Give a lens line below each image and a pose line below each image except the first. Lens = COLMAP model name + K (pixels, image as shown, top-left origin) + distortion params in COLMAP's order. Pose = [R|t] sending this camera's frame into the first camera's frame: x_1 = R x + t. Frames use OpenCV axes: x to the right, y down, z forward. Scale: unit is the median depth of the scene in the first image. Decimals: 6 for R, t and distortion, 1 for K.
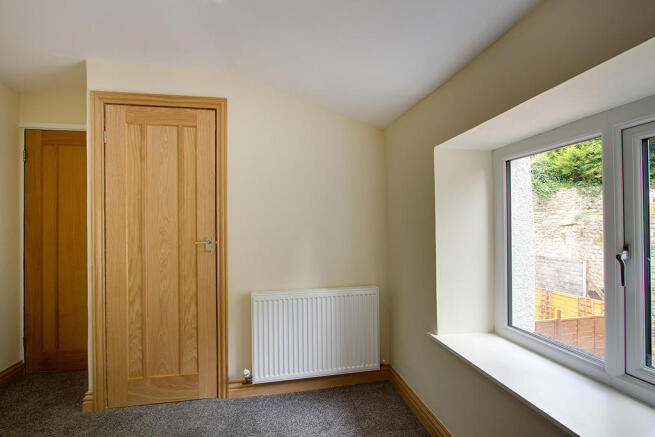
lens RADIAL K [[310.1, 0, 329.4], [0, 310.1, 220.6], [0, 0, 1]] dist [0.000876, 0.000230]
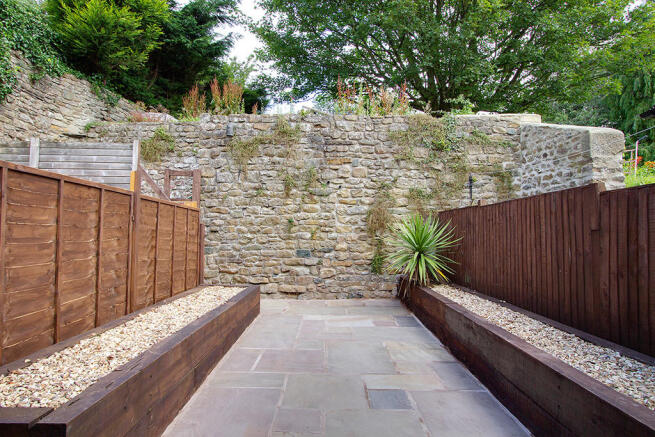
lens RADIAL K [[379.2, 0, 328.5], [0, 379.2, 221.7], [0, 0, 1]] dist [-0.012122, 0.005988]
pose [[0.210160, 0.052334, 0.976265, 0.141809], [-0.025211, 0.998524, -0.048100, 0.212662], [-0.977342, -0.014504, 0.211170, 0.336607]]
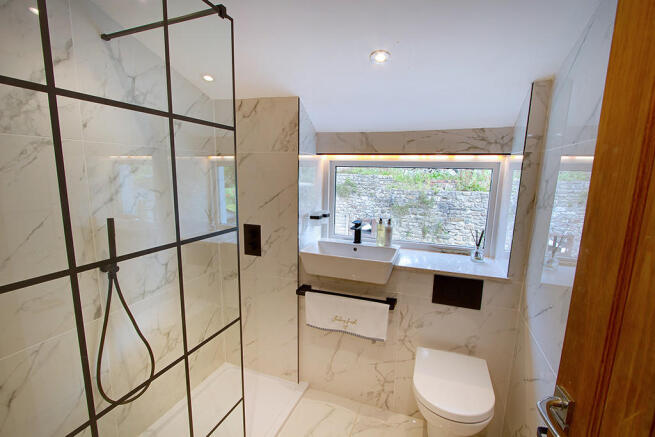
lens RADIAL K [[310.1, 0, 327.6], [0, 310.1, 223.7], [0, 0, 1]] dist [0.000876, 0.000230]
pose [[0.553454, -0.120092, 0.824176, -0.143672], [-0.032396, 0.985697, 0.165383, -0.019534], [-0.832249, -0.118232, 0.541648, 0.286213]]
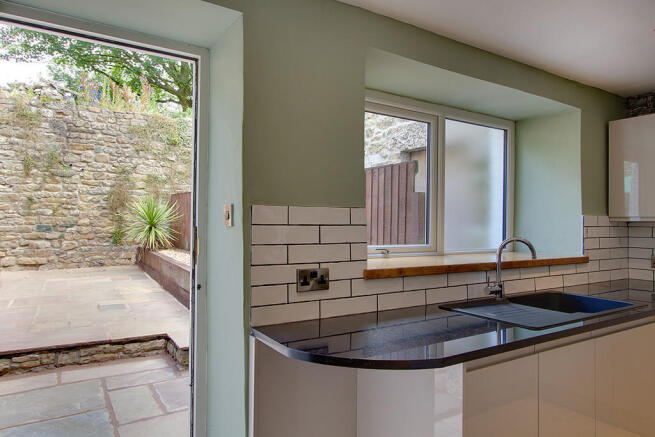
lens RADIAL K [[417.1, 0, 315.3], [0, 417.1, 215.6], [0, 0, 1]] dist [-0.009273, 0.001830]
pose [[-0.318084, 0.016198, 0.947924, -0.104435], [-0.020954, 0.999490, -0.024110, 0.220003], [-0.947831, -0.027531, -0.317582, 0.286643]]
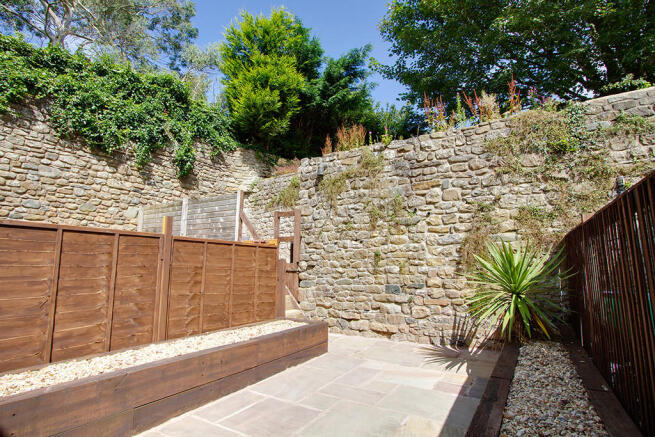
lens RADIAL K [[344.3, 0, 324.8], [0, 344.3, 220.7], [0, 0, 1]] dist [-0.008292, 0.000470]
pose [[0.697293, 0.108057, 0.708594, 0.282770], [-0.019771, 0.991095, -0.131681, 0.204556], [-0.716513, 0.077810, 0.693220, 0.222812]]
